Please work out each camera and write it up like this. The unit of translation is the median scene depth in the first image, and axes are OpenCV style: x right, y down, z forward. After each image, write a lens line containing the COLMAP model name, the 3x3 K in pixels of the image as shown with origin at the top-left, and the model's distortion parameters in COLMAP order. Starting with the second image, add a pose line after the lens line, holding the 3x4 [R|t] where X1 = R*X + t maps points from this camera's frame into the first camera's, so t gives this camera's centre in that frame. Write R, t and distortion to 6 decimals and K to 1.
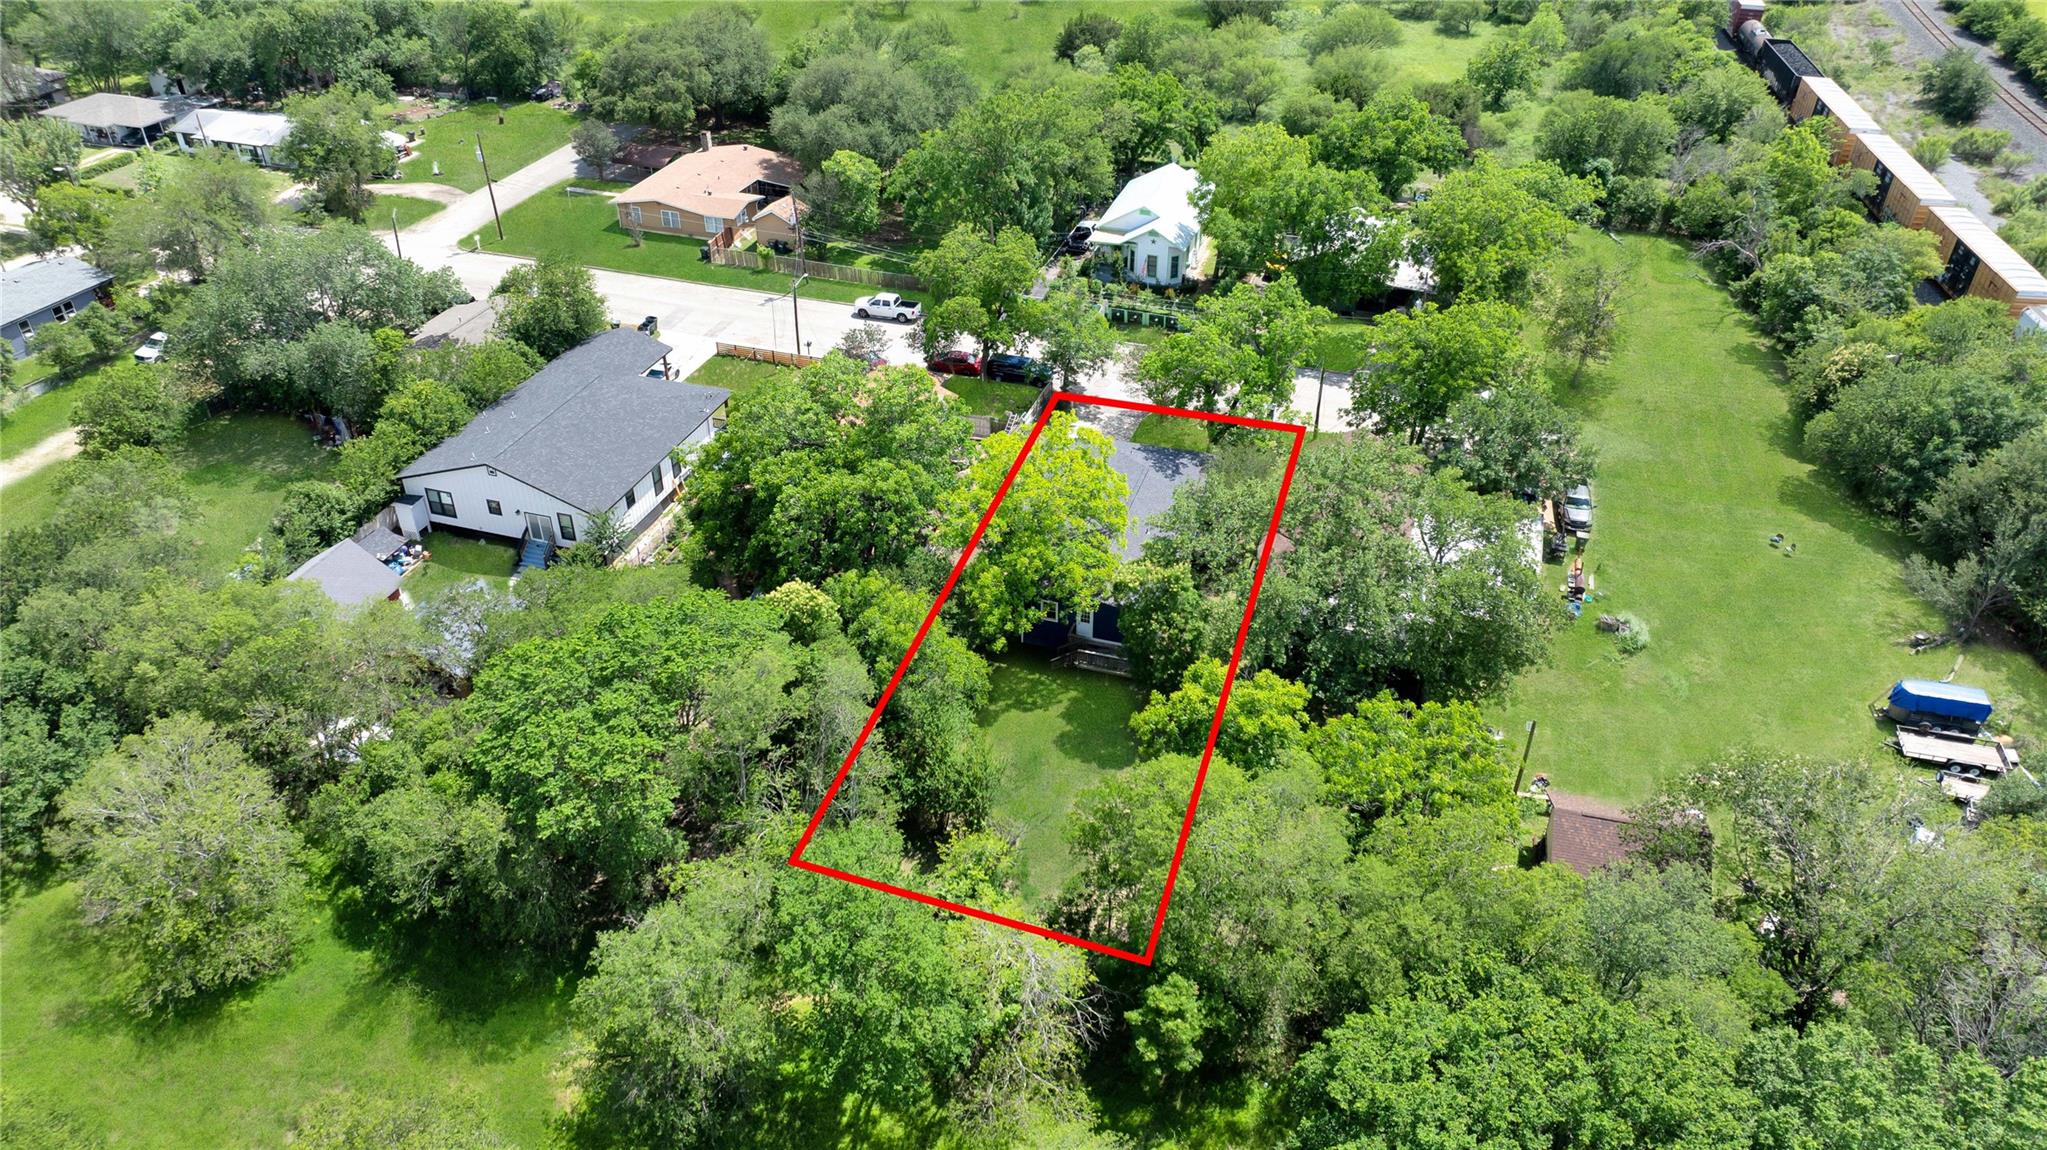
lens RADIAL K [[1391.8, 0, 1030.6], [0, 1391.8, 575.7], [0, 0, 1]] dist [0.007218, 0.000046]
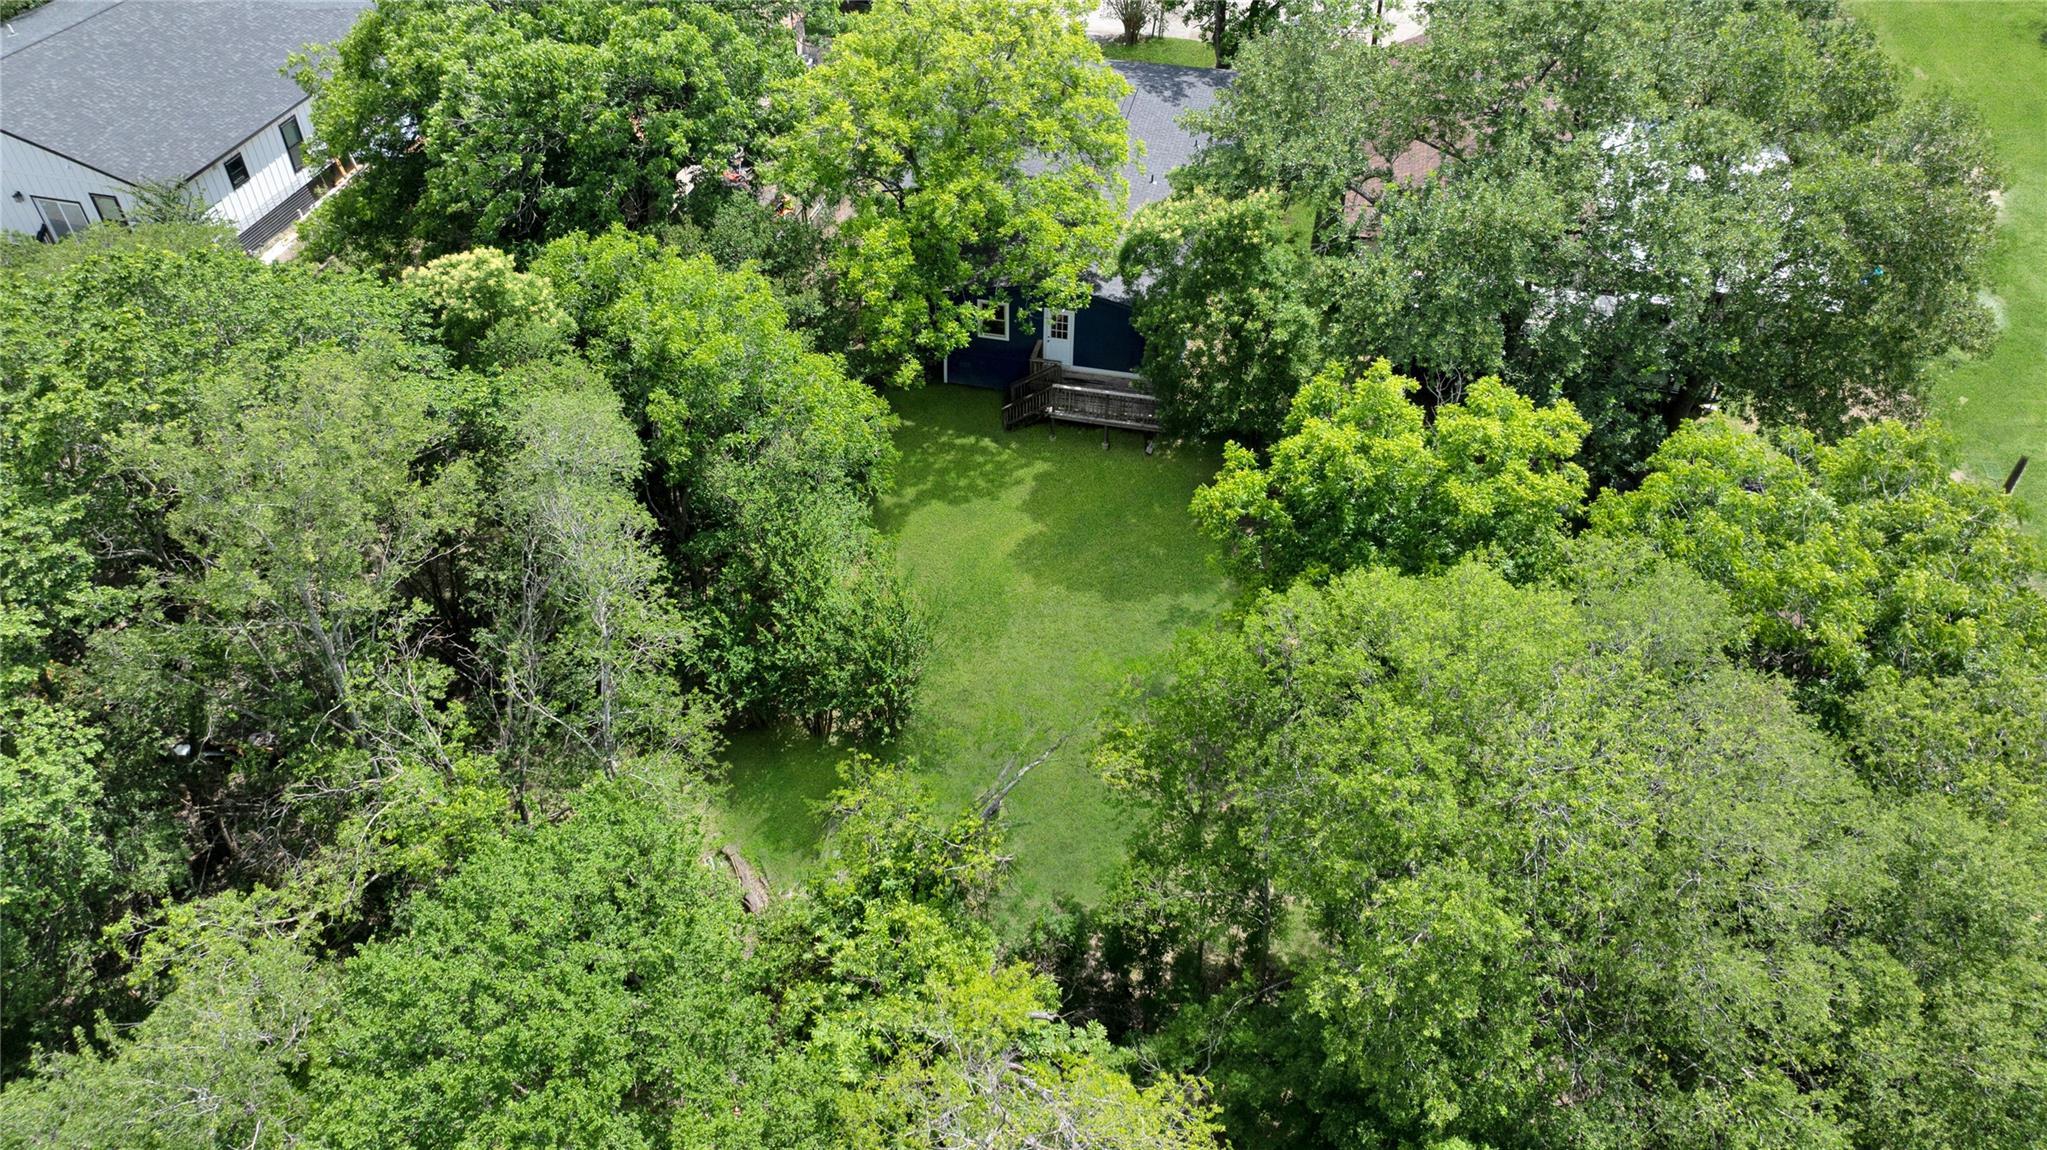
lens RADIAL K [[1391.8, 0, 1015.9], [0, 1391.8, 579.8], [0, 0, 1]] dist [0.007218, 0.000046]
pose [[0.995935, -0.055360, 0.071052, -0.024489], [0.044852, 0.988879, 0.141801, 0.055510], [-0.078112, -0.138038, 0.987342, 0.490773]]
